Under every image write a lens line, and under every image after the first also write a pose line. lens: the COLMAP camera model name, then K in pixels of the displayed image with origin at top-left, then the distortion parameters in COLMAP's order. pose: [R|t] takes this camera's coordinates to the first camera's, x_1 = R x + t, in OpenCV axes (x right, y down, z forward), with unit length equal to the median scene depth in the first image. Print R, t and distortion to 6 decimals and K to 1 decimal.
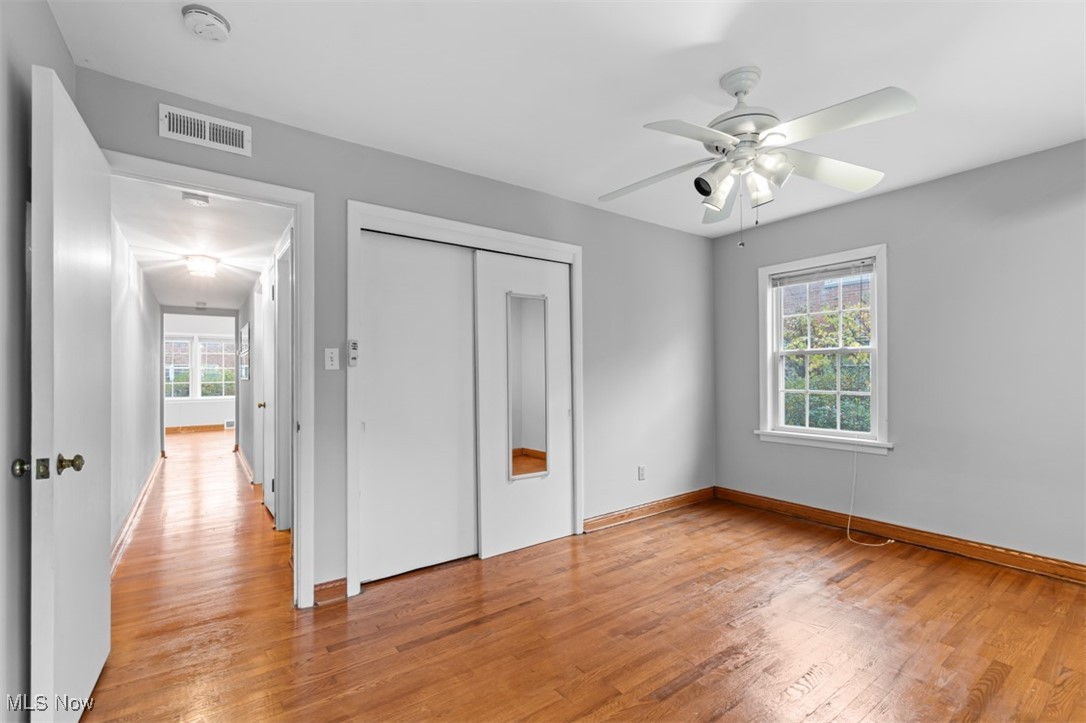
lens RADIAL K [[475.3, 0, 542.2], [0, 475.3, 373.5], [0, 0, 1]] dist [-0.004713, 0.000779]
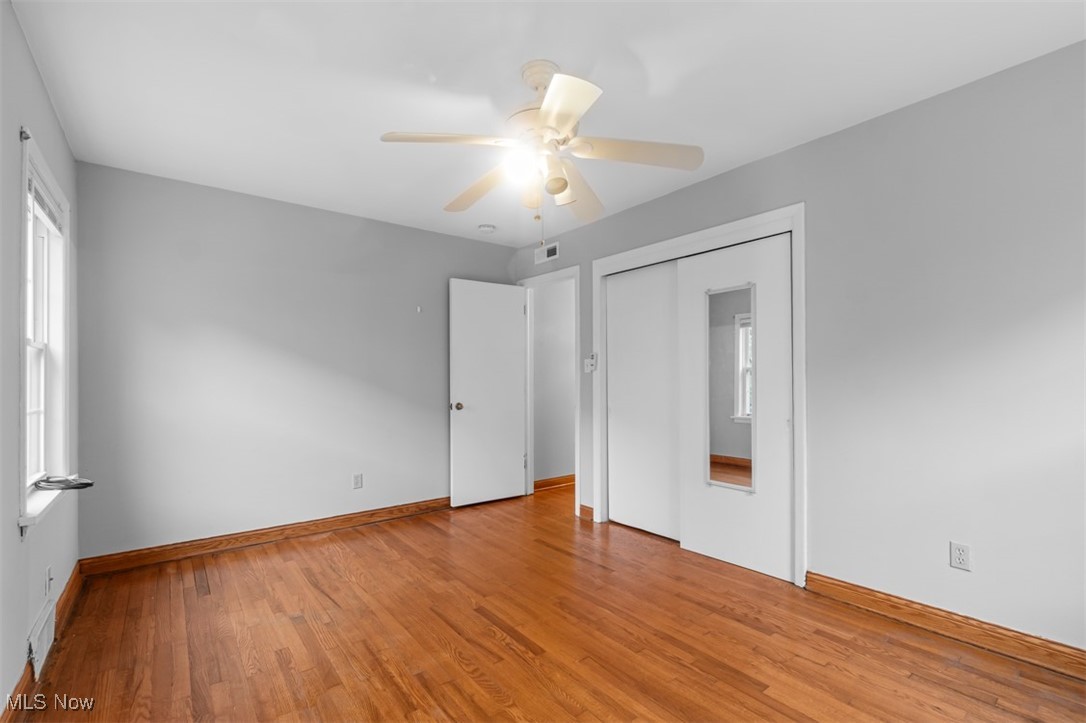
lens RADIAL K [[475.3, 0, 542.2], [0, 475.3, 373.5], [0, 0, 1]] dist [-0.004713, 0.000779]
pose [[0.043198, -0.006575, -0.999045, 0.891456], [0.006582, 0.999959, -0.006296, 0.002979], [0.999045, -0.006304, 0.043240, 0.616827]]
